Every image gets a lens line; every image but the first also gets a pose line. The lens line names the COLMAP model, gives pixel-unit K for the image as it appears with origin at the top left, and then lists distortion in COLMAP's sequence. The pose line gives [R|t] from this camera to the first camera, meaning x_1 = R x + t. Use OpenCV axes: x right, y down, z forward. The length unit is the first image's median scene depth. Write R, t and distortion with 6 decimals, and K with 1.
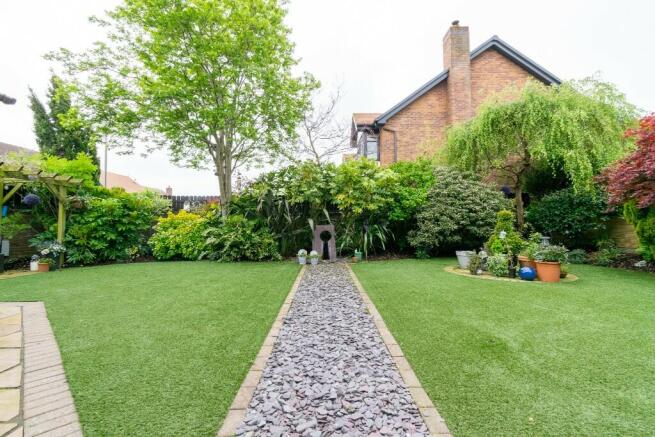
lens RADIAL K [[288.9, 0, 327.1], [0, 288.9, 218.4], [0, 0, 1]] dist [0.000898, 0.000063]
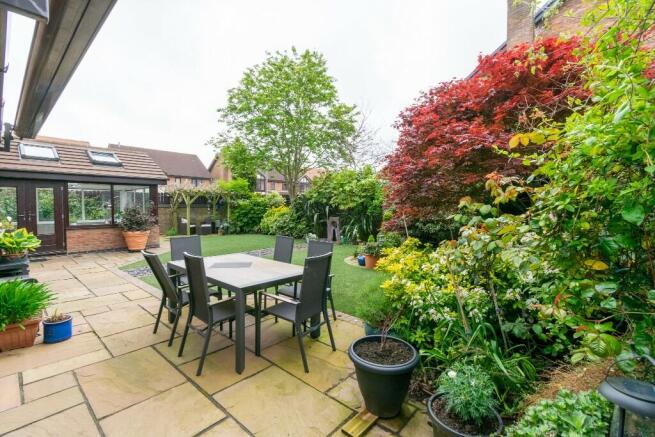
lens RADIAL K [[288.9, 0, 327.1], [0, 288.9, 218.4], [0, 0, 1]] dist [0.000898, 0.000063]
pose [[0.740800, 0.034537, -0.670837, 0.985457], [0.015637, 0.997520, 0.068624, -0.075623], [0.671543, -0.061326, 0.738423, -0.084478]]
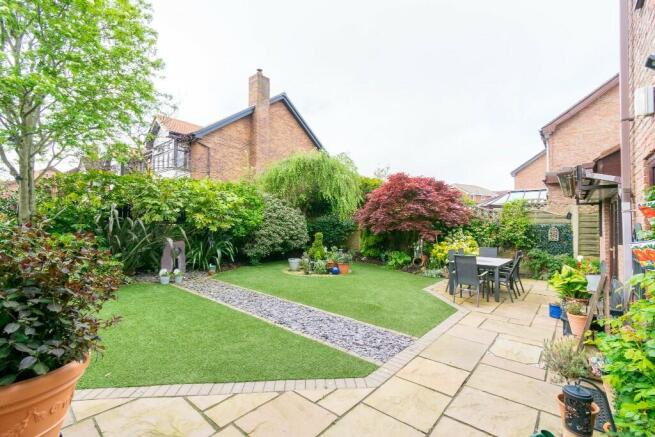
lens RADIAL K [[288.9, 0, 327.1], [0, 288.9, 218.4], [0, 0, 1]] dist [0.000898, 0.000063]
pose [[0.657768, 0.024152, 0.752833, -0.452906], [-0.037591, 0.999293, 0.000786, -0.086412], [-0.752282, -0.028817, 0.658211, -0.082242]]
